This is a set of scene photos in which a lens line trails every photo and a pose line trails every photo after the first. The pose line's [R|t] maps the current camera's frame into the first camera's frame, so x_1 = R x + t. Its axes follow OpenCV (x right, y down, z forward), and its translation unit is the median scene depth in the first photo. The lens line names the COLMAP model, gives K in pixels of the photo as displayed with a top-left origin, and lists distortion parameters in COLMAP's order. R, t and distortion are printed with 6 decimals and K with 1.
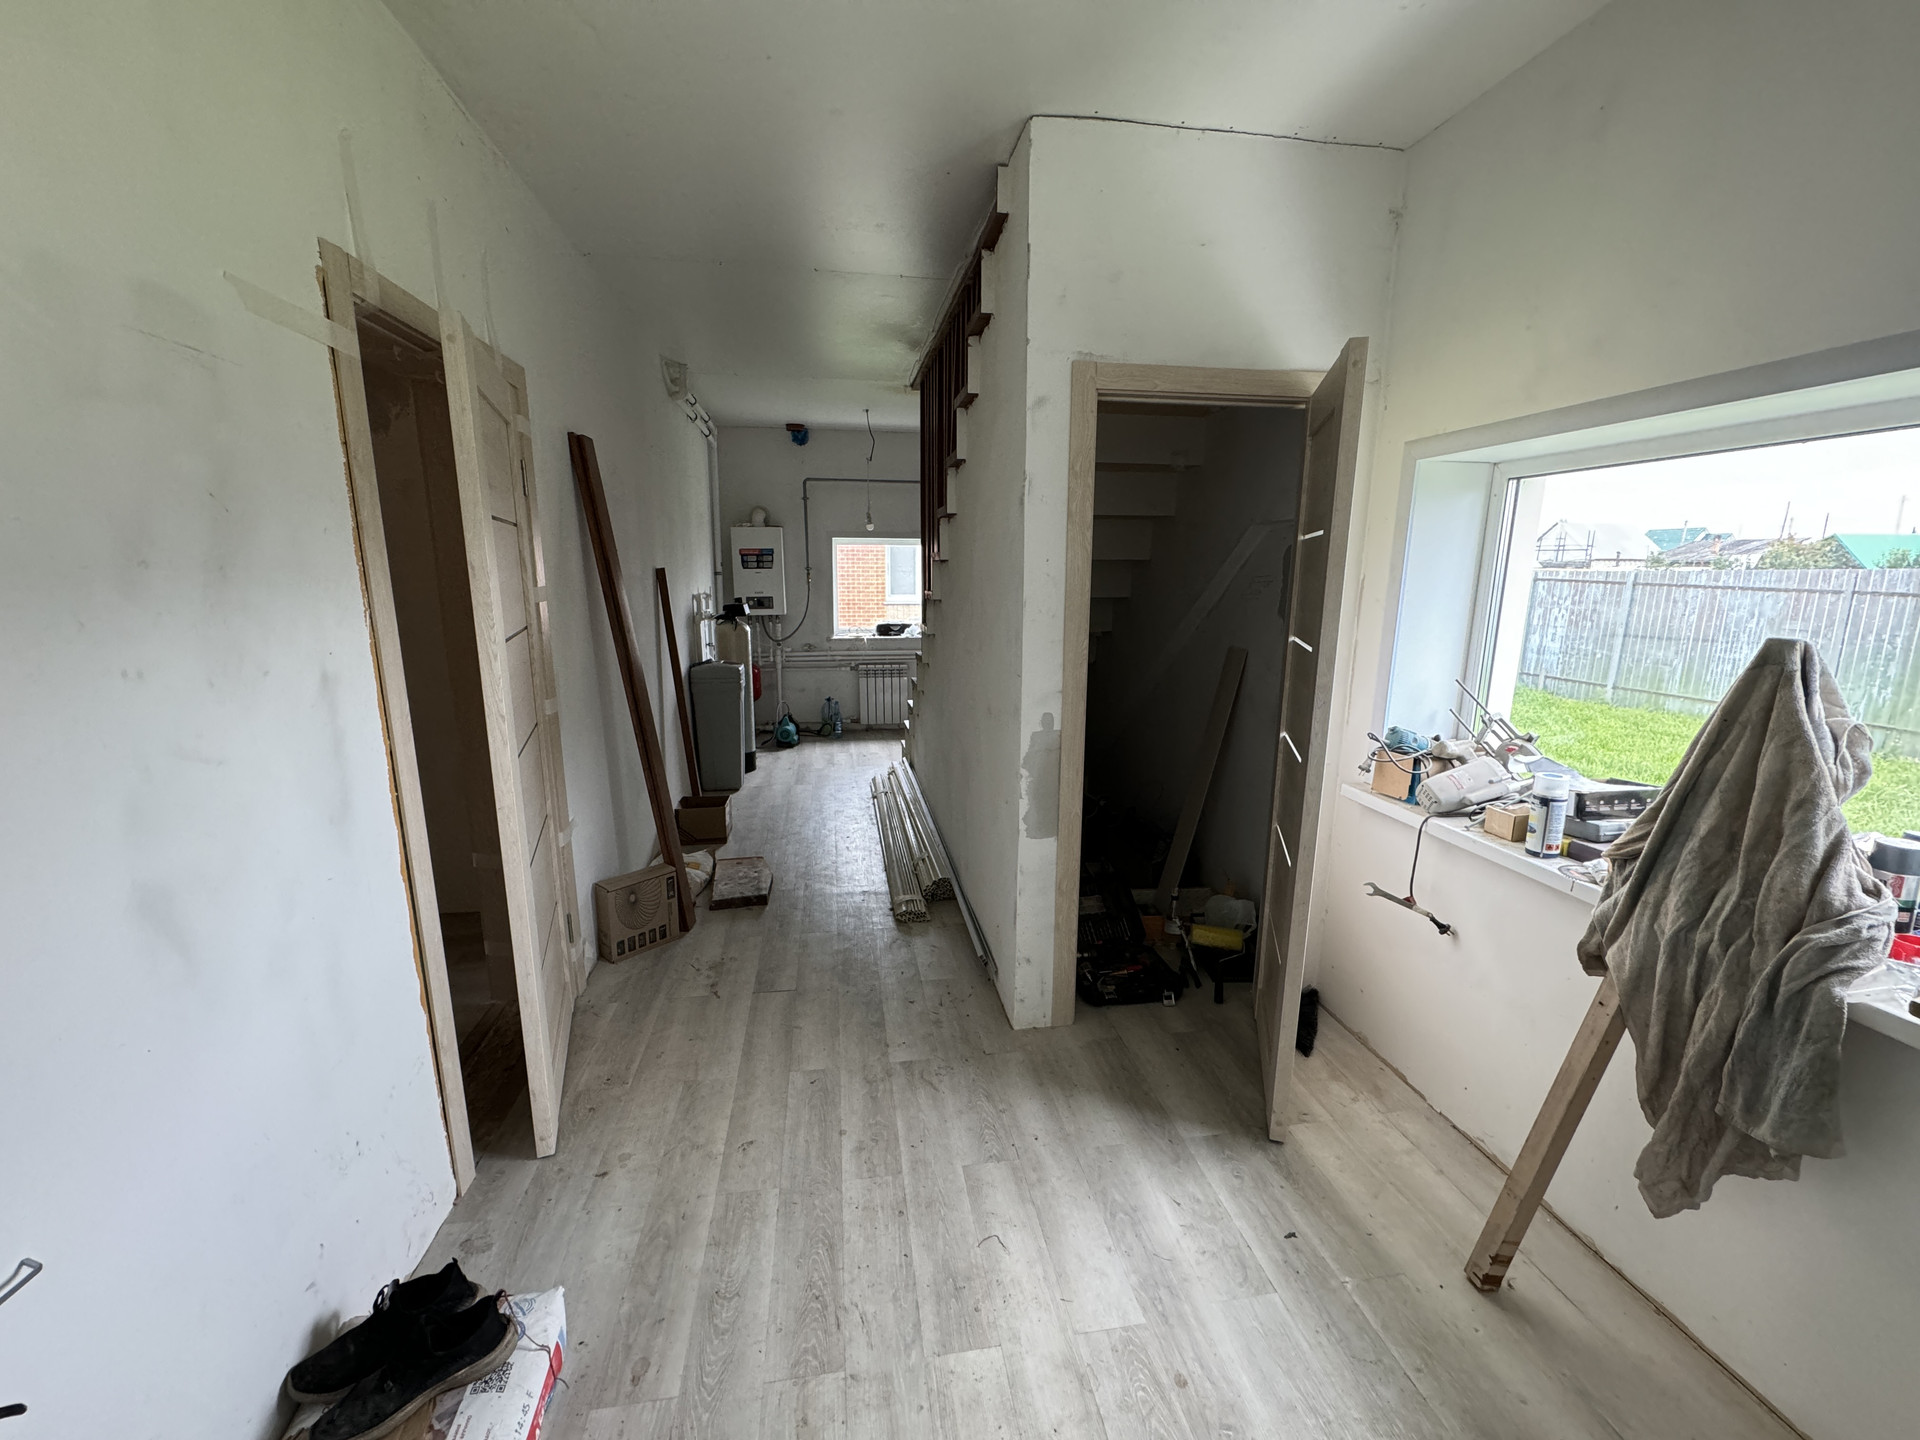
lens RADIAL K [[762.8, 0, 959.1], [0, 762.8, 715.1], [0, 0, 1]] dist [0.007005, 0.001080]
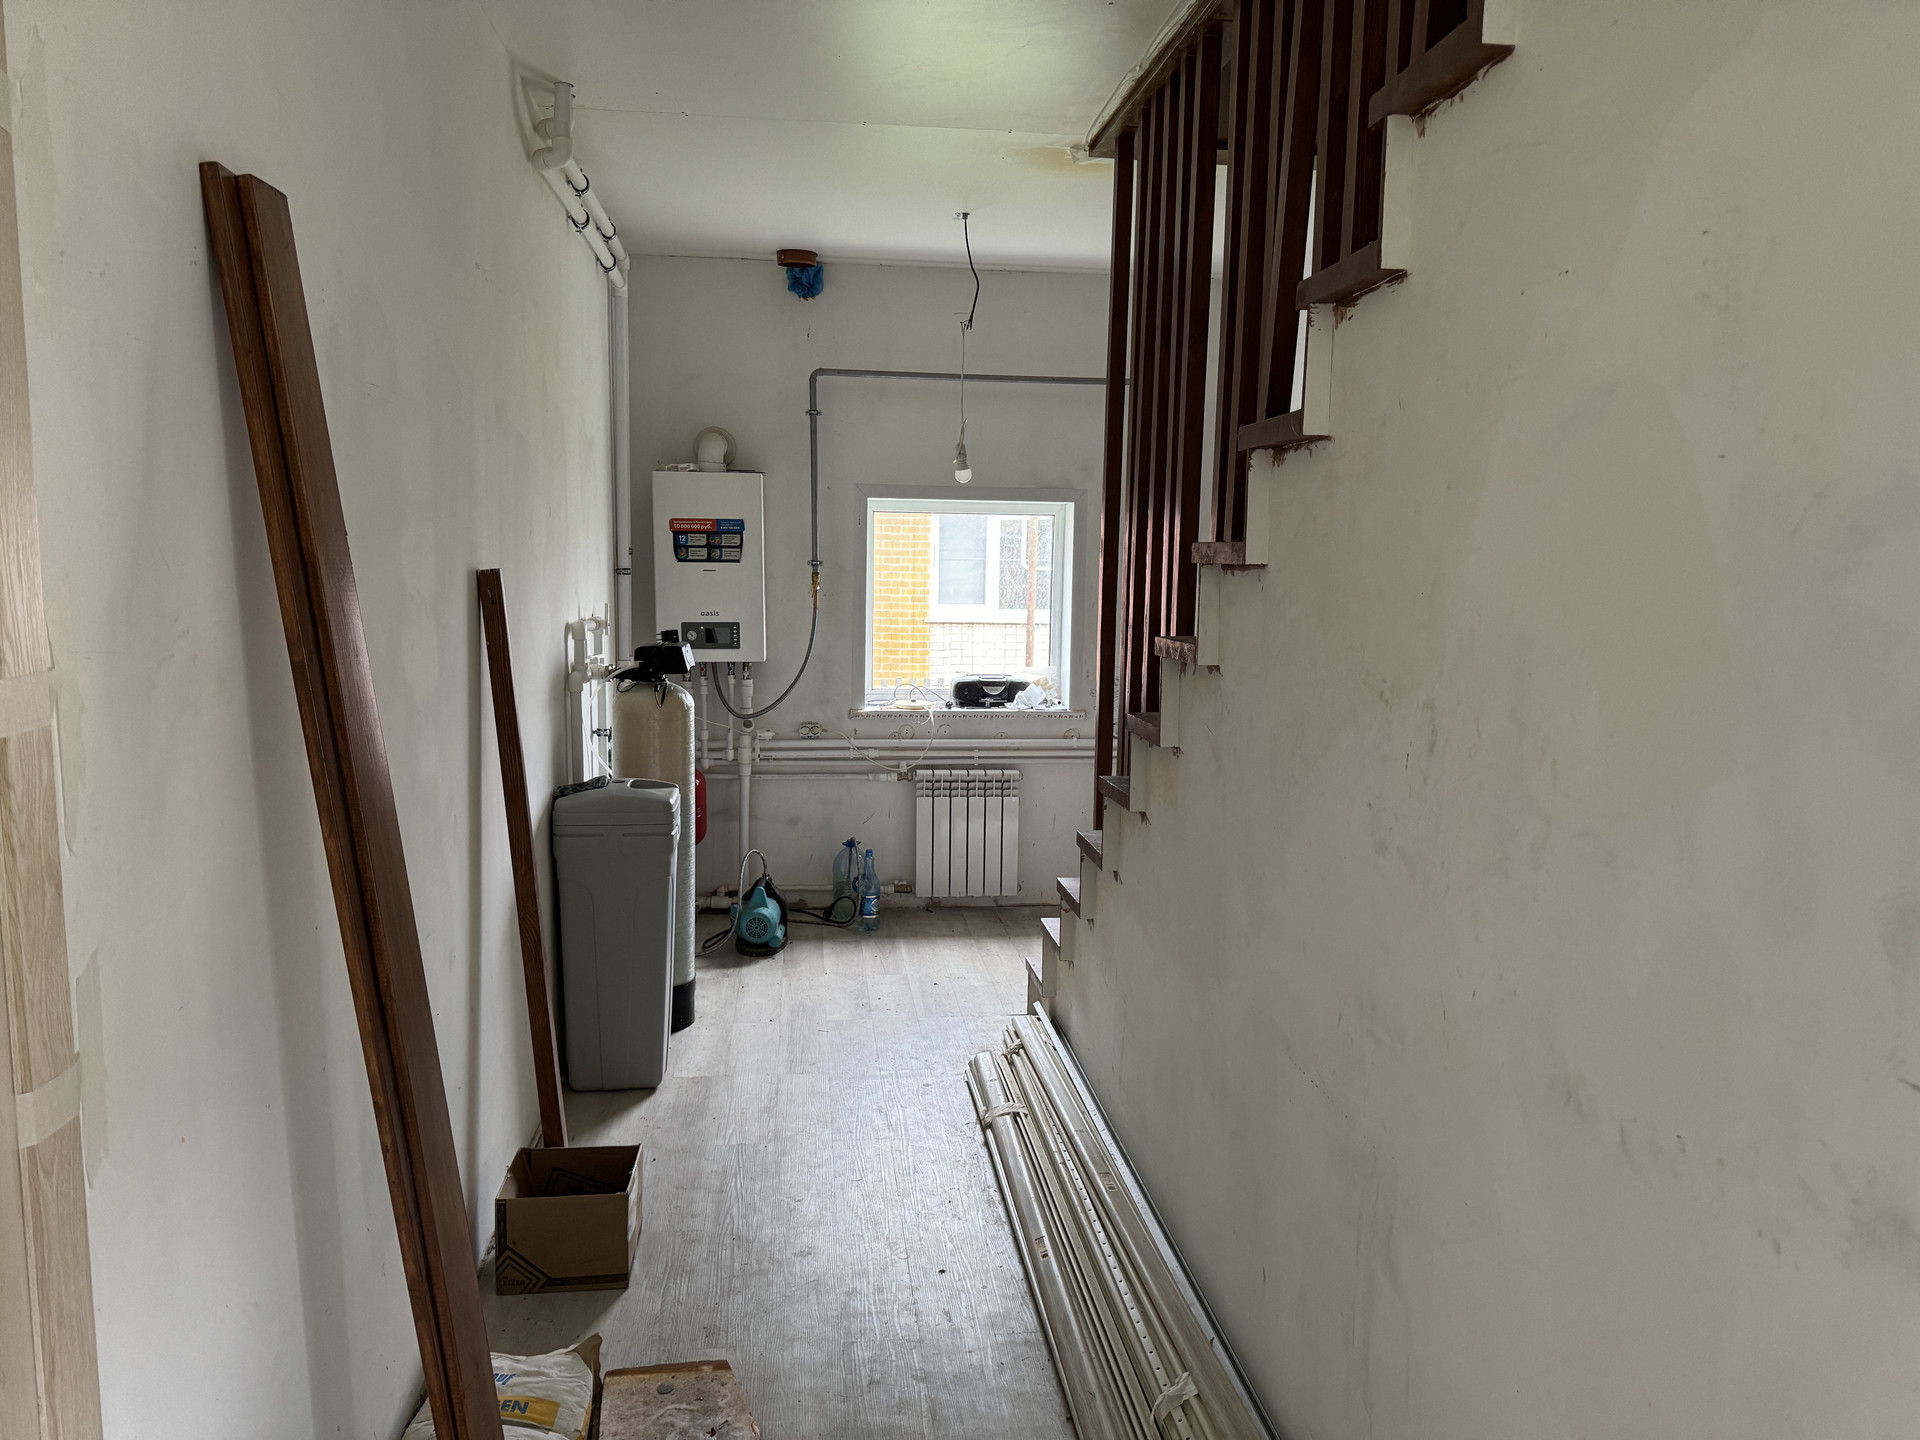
lens RADIAL K [[1354.8, 0, 966.1], [0, 1354.8, 712.3], [0, 0, 1]] dist [0.078604, -0.079642]
pose [[0.998951, 0.016388, -0.042769, -0.081113], [-0.019297, 0.997463, -0.068520, -0.054089], [0.041537, 0.069274, 0.996733, 0.221953]]
